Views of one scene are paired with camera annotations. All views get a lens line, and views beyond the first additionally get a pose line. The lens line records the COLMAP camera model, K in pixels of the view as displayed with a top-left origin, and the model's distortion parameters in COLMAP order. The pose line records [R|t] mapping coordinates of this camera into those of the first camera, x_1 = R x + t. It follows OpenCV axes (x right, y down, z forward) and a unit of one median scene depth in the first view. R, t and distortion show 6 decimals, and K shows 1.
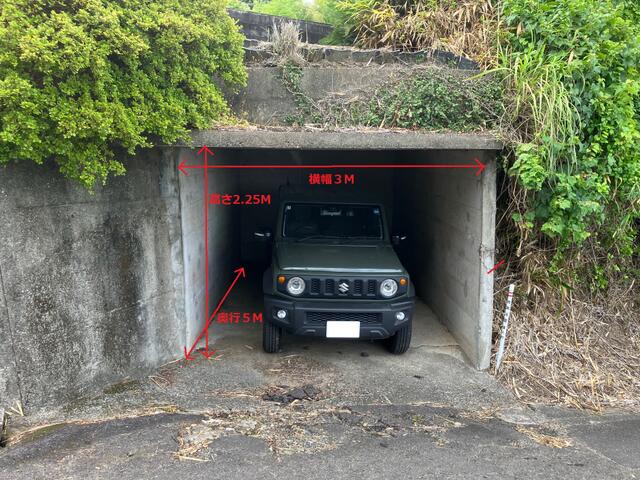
lens RADIAL K [[495.9, 0, 320.7], [0, 495.9, 236.9], [0, 0, 1]] dist [0.005134, -0.030939]
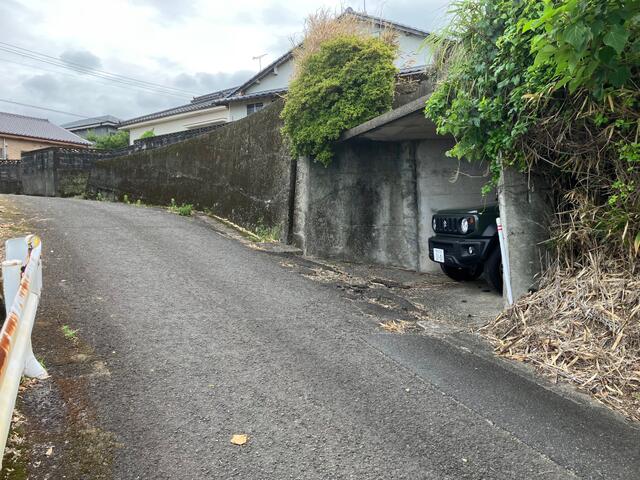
lens RADIAL K [[495.9, 0, 319.9], [0, 495.9, 239.9], [0, 0, 1]] dist [0.005134, -0.030939]
pose [[0.086721, 0.020190, -0.996028, 1.437561], [-0.108851, 0.994001, 0.010672, 0.179487], [0.990268, 0.107493, 0.088398, 0.609653]]
